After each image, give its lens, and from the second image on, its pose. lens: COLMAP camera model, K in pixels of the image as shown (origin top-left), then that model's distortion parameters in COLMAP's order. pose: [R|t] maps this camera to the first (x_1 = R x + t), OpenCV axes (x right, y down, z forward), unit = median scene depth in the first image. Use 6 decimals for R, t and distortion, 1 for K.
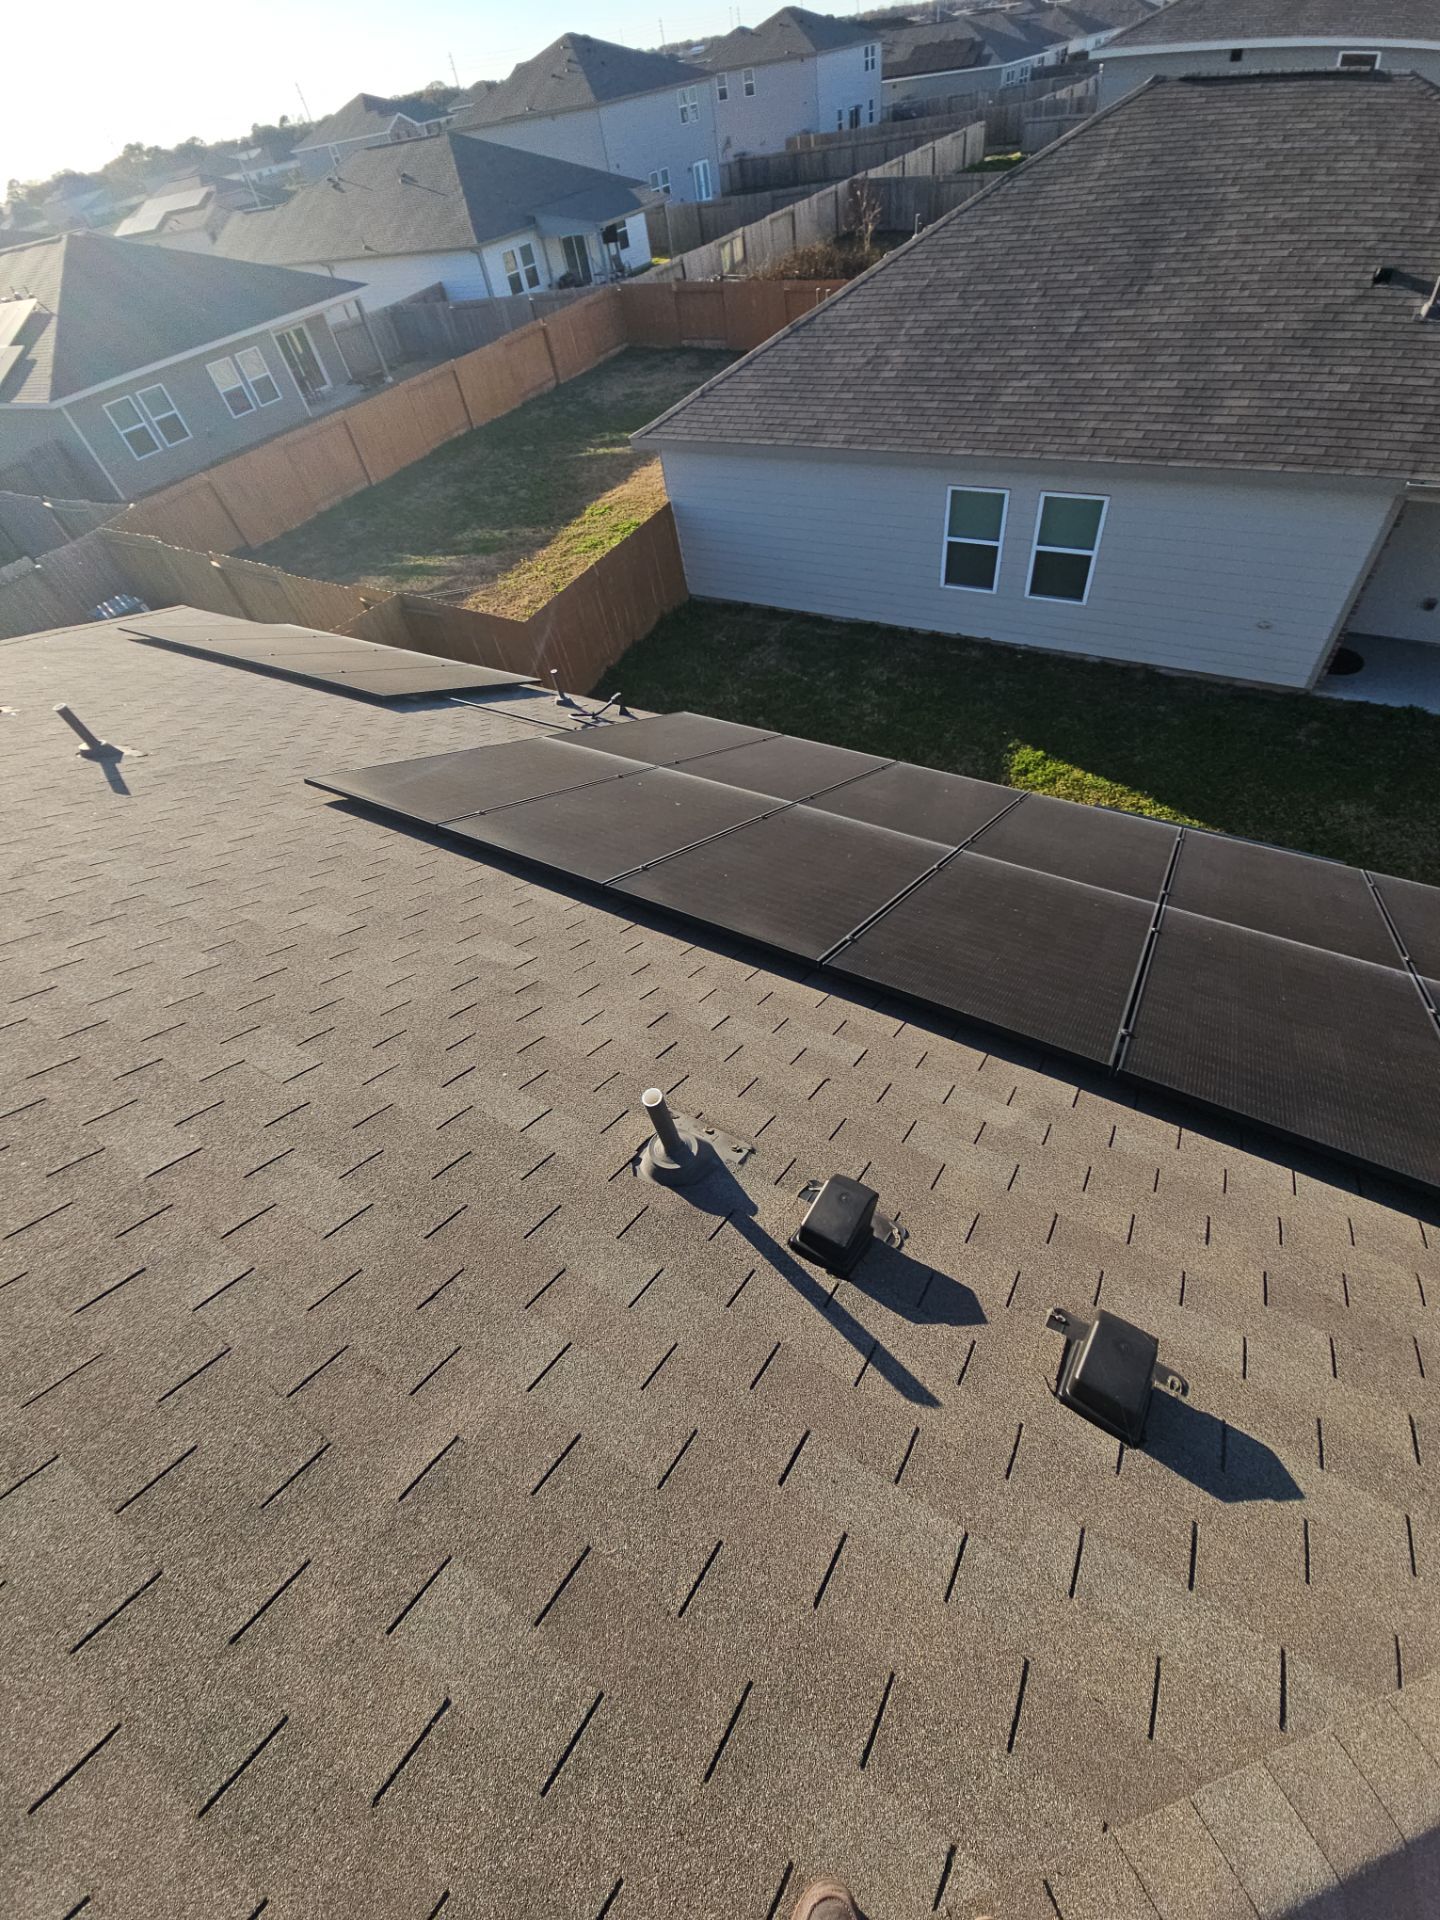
lens RADIAL K [[766.8, 0, 714.0], [0, 766.8, 956.5], [0, 0, 1]] dist [0.011378, -0.005353]
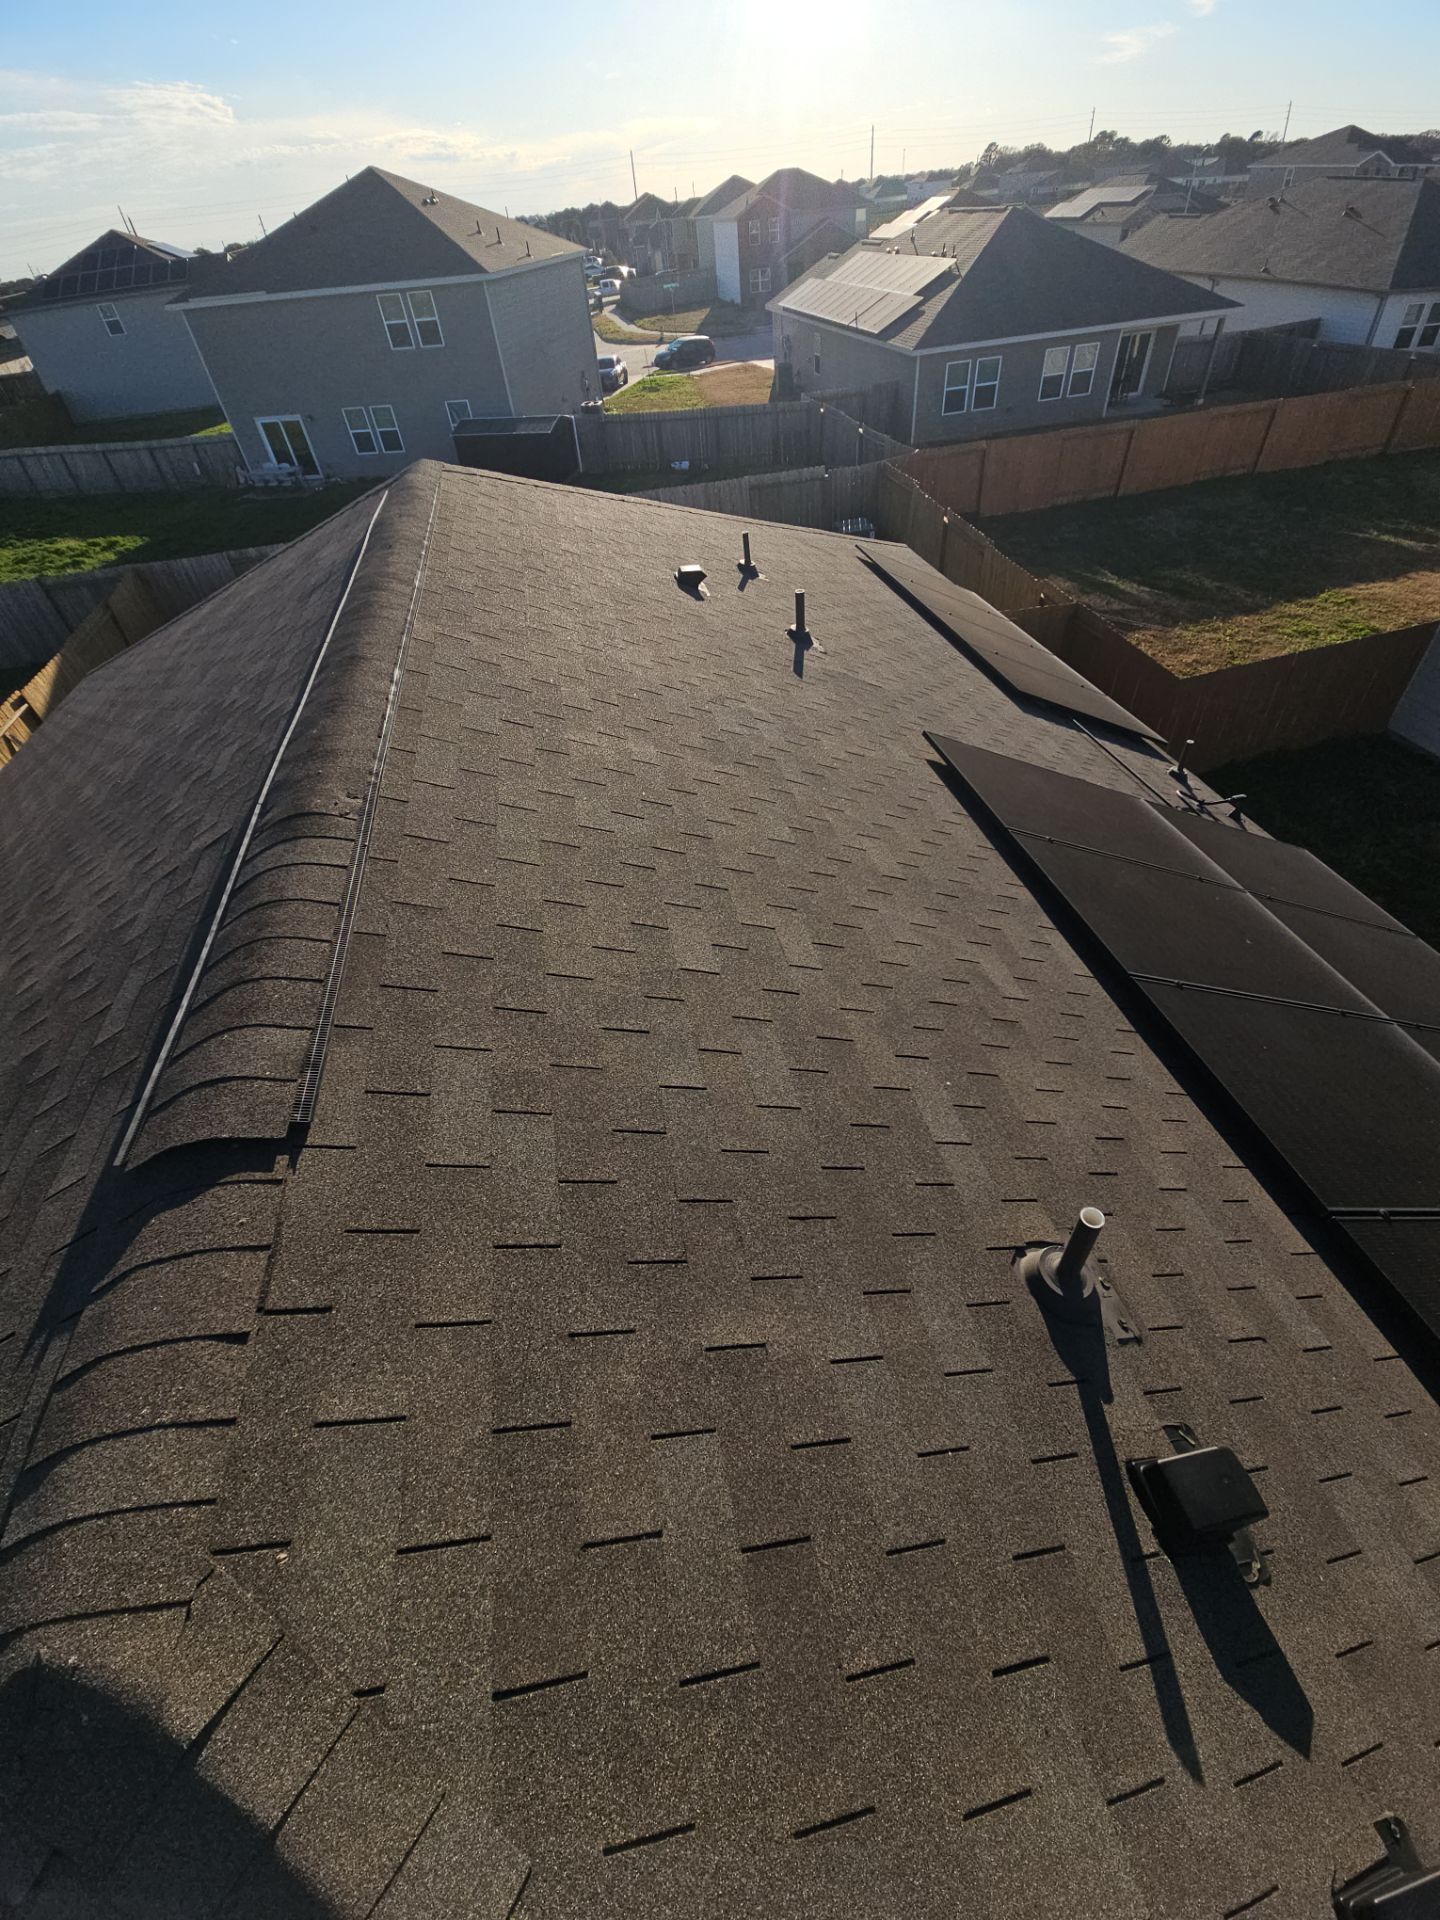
lens RADIAL K [[766.8, 0, 720.4], [0, 766.8, 950.7], [0, 0, 1]] dist [0.011378, -0.005353]
pose [[0.692631, 0.565976, -0.447139, -0.082027], [-0.569276, 0.809620, 0.142970, 0.026252], [0.442930, 0.155520, 0.882965, -0.019755]]
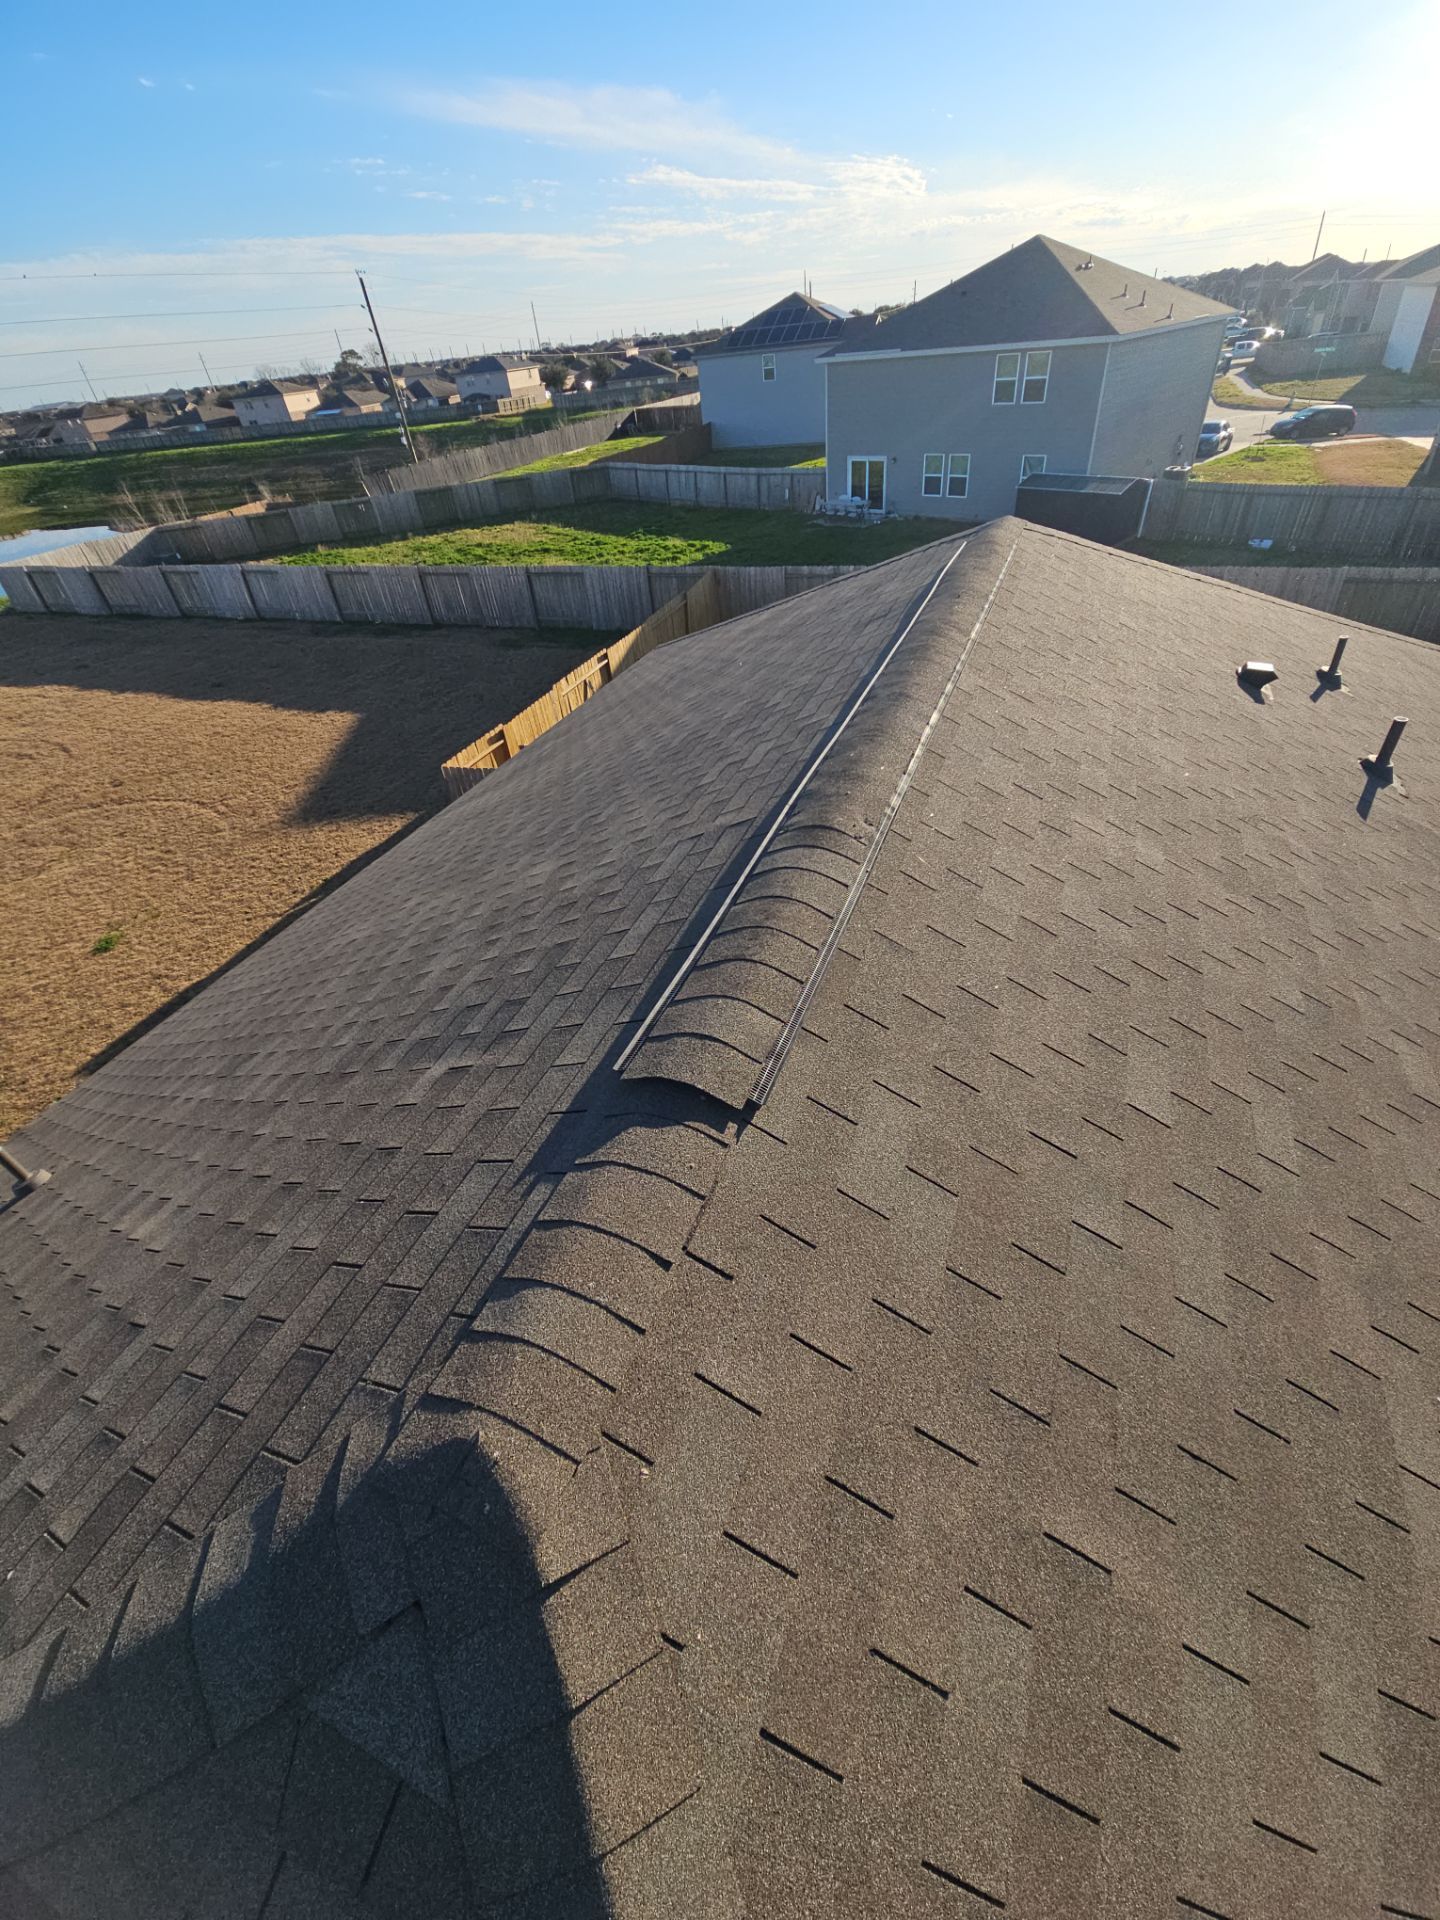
lens RADIAL K [[766.8, 0, 720.2], [0, 766.8, 950.4], [0, 0, 1]] dist [0.011378, -0.005353]
pose [[0.184434, 0.716201, -0.673082, -0.129729], [-0.716820, 0.566554, 0.406430, 0.065074], [0.672423, 0.407520, 0.617879, -0.071197]]
